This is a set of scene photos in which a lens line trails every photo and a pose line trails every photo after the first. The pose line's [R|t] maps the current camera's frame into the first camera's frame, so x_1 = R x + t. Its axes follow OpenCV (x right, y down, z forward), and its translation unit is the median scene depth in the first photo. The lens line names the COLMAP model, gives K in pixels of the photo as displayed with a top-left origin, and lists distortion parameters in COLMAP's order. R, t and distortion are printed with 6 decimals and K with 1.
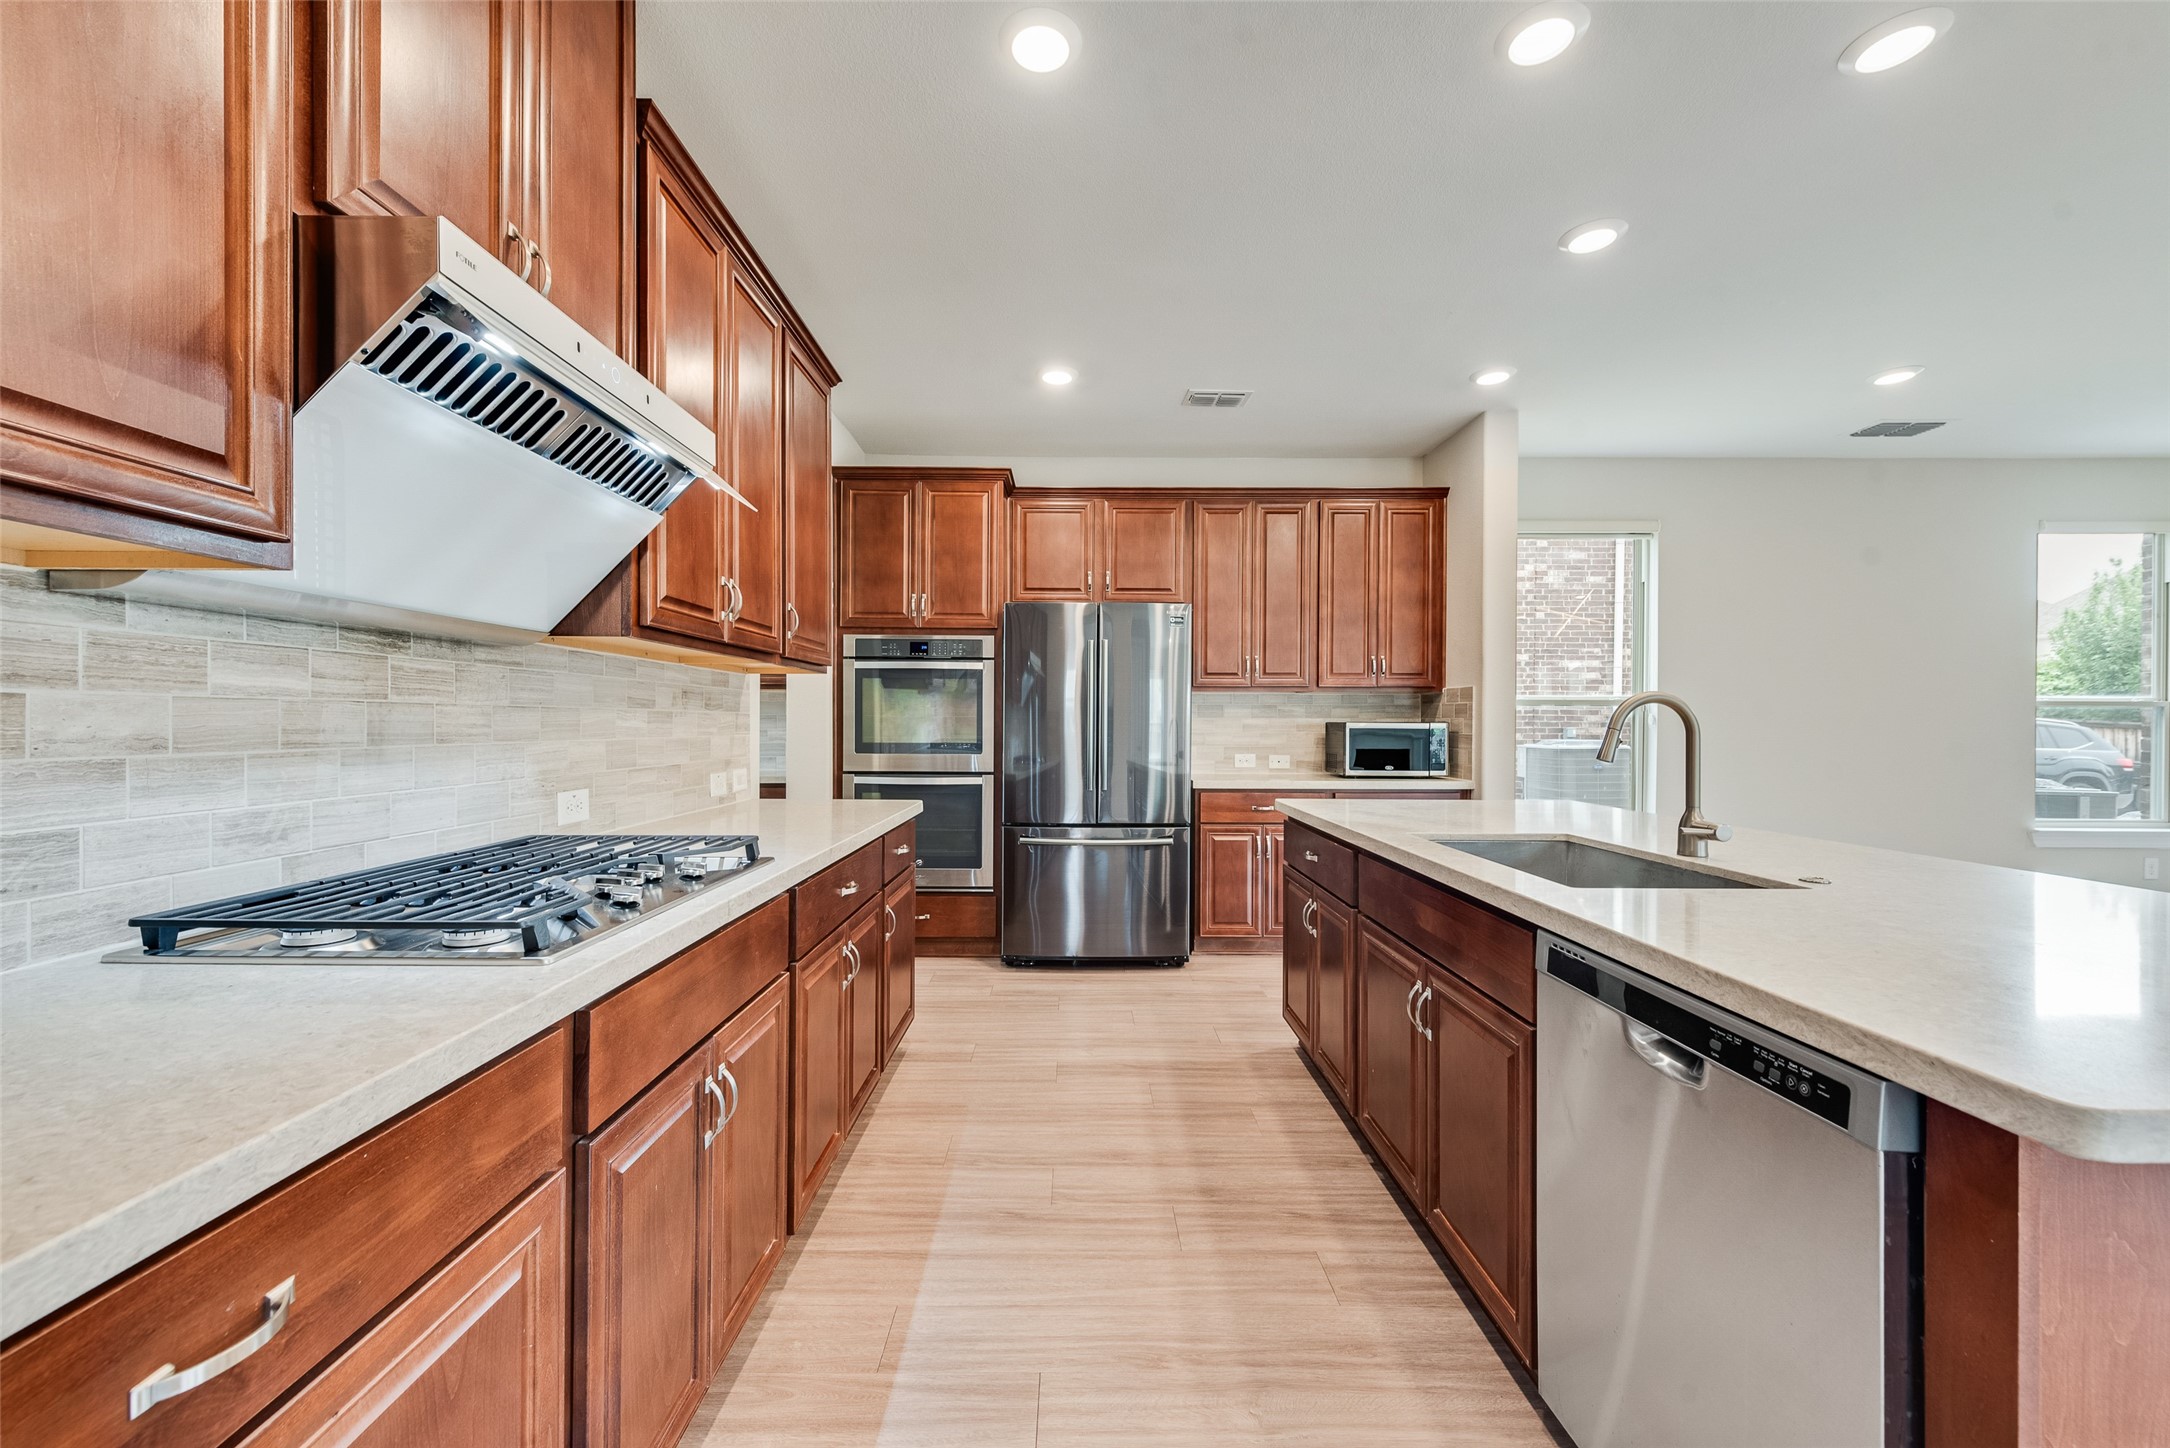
lens RADIAL K [[848.8, 0, 1083.0], [0, 848.8, 723.7], [0, 0, 1]] dist [0.009675, -0.001249]
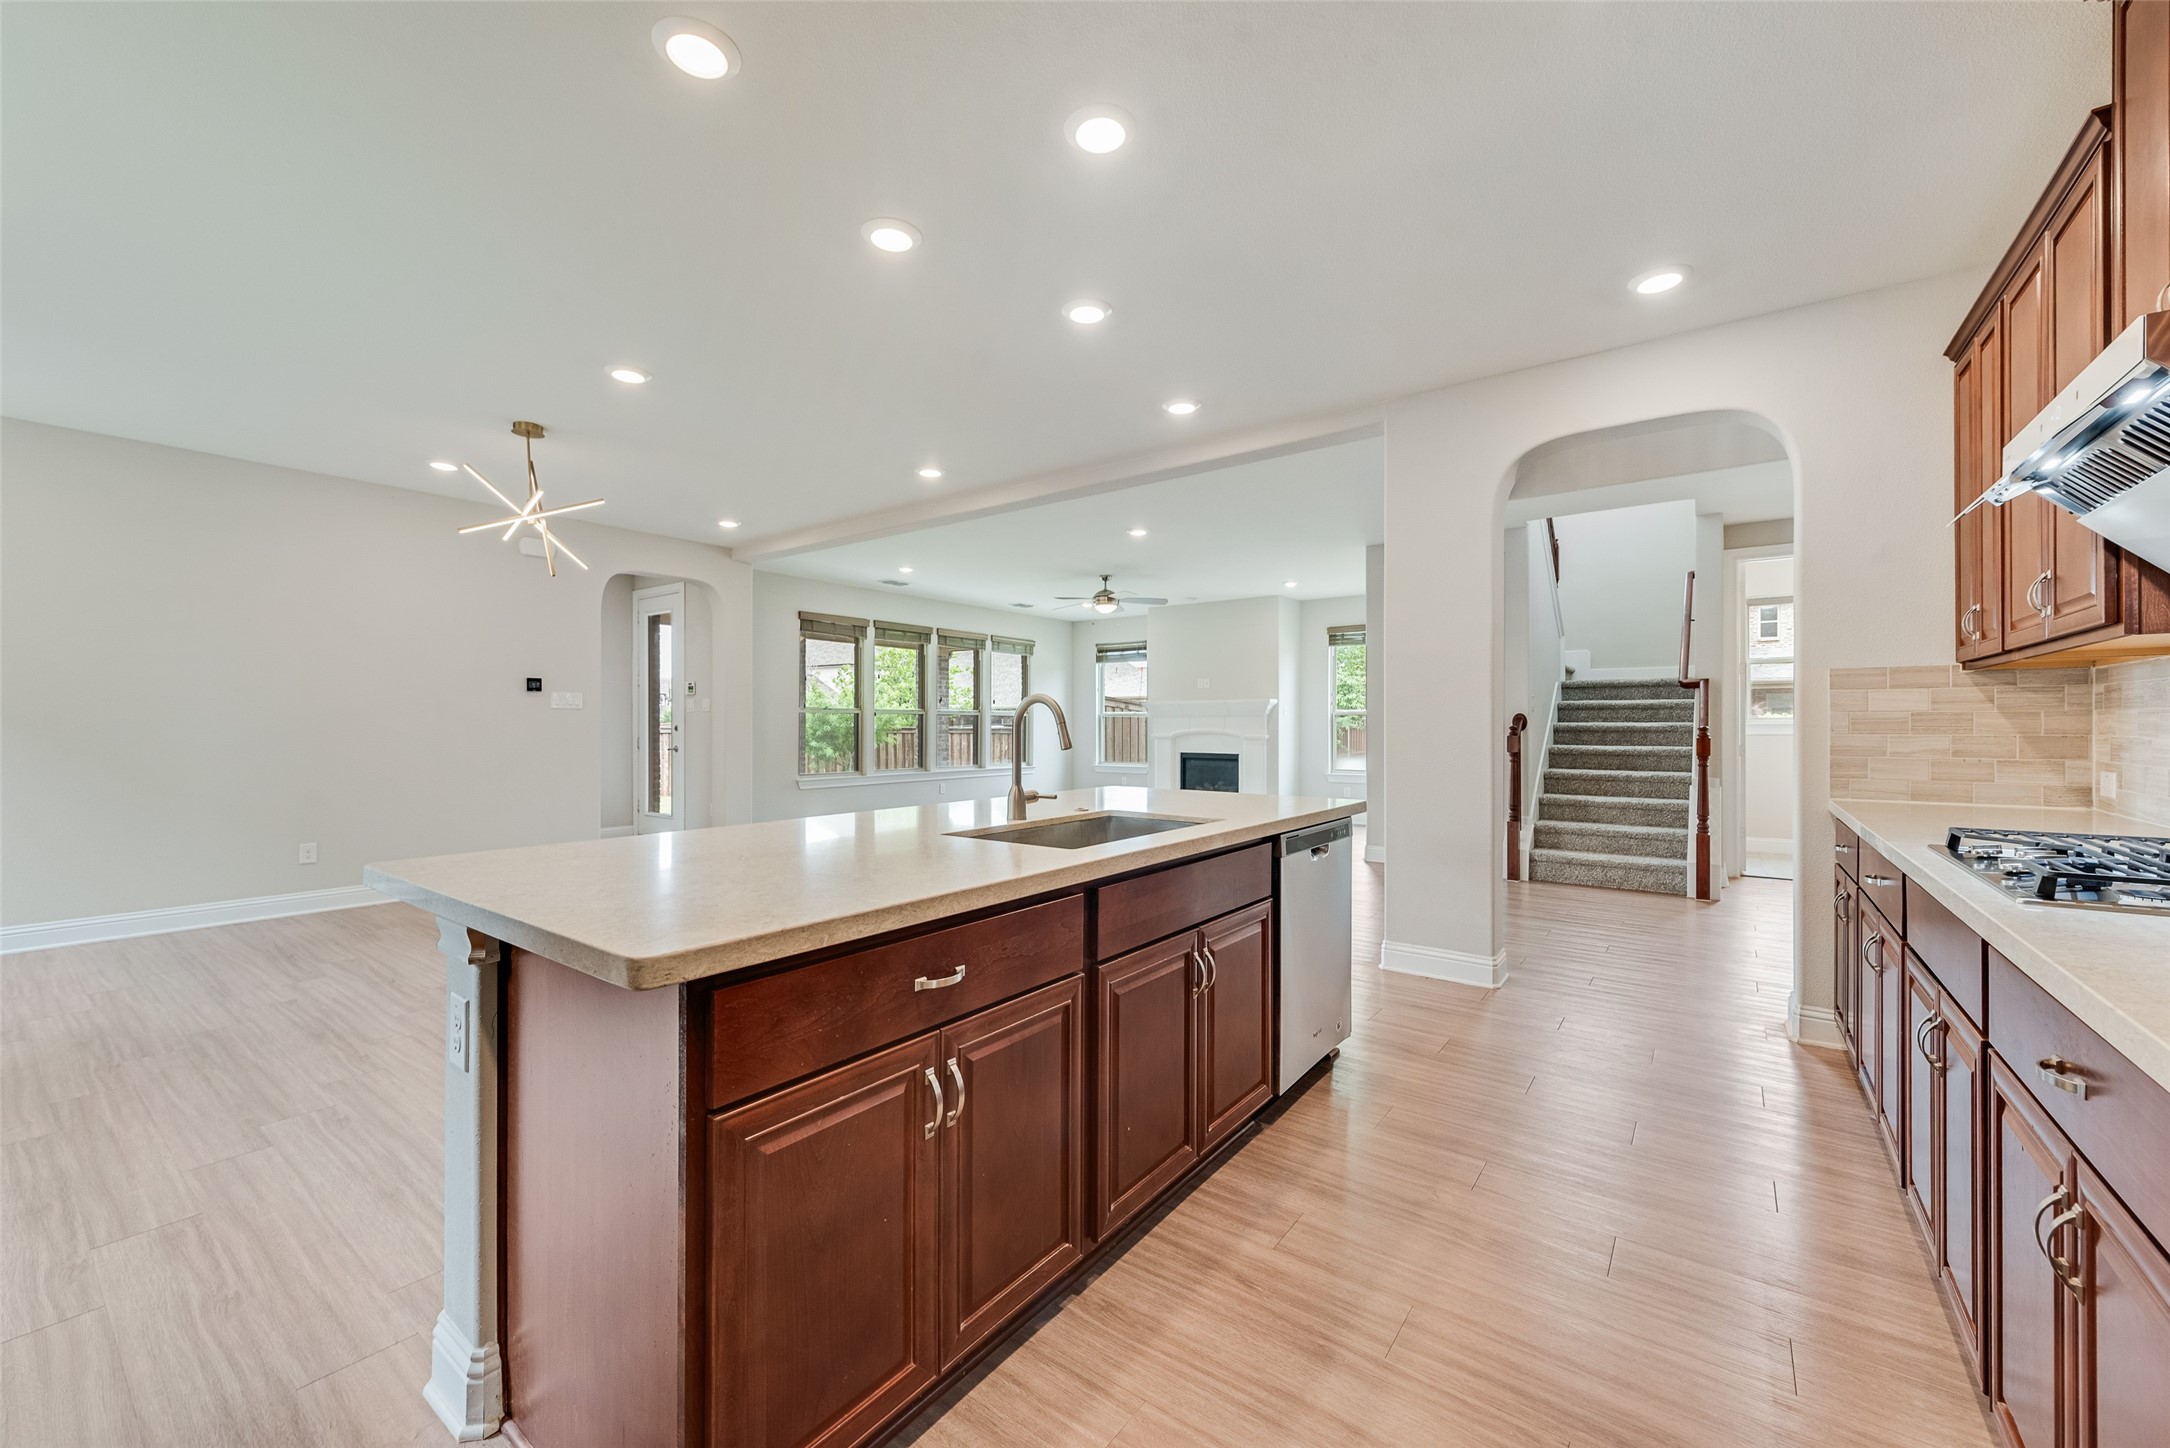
lens RADIAL K [[848.8, 0, 1073.1], [0, 848.8, 724.4], [0, 0, 1]] dist [0.009675, -0.001249]
pose [[-0.790397, -0.003854, 0.612583, -0.121553], [-0.001974, 0.999991, 0.003744, -0.000115], [-0.612592, 0.001750, -0.790397, 1.542841]]
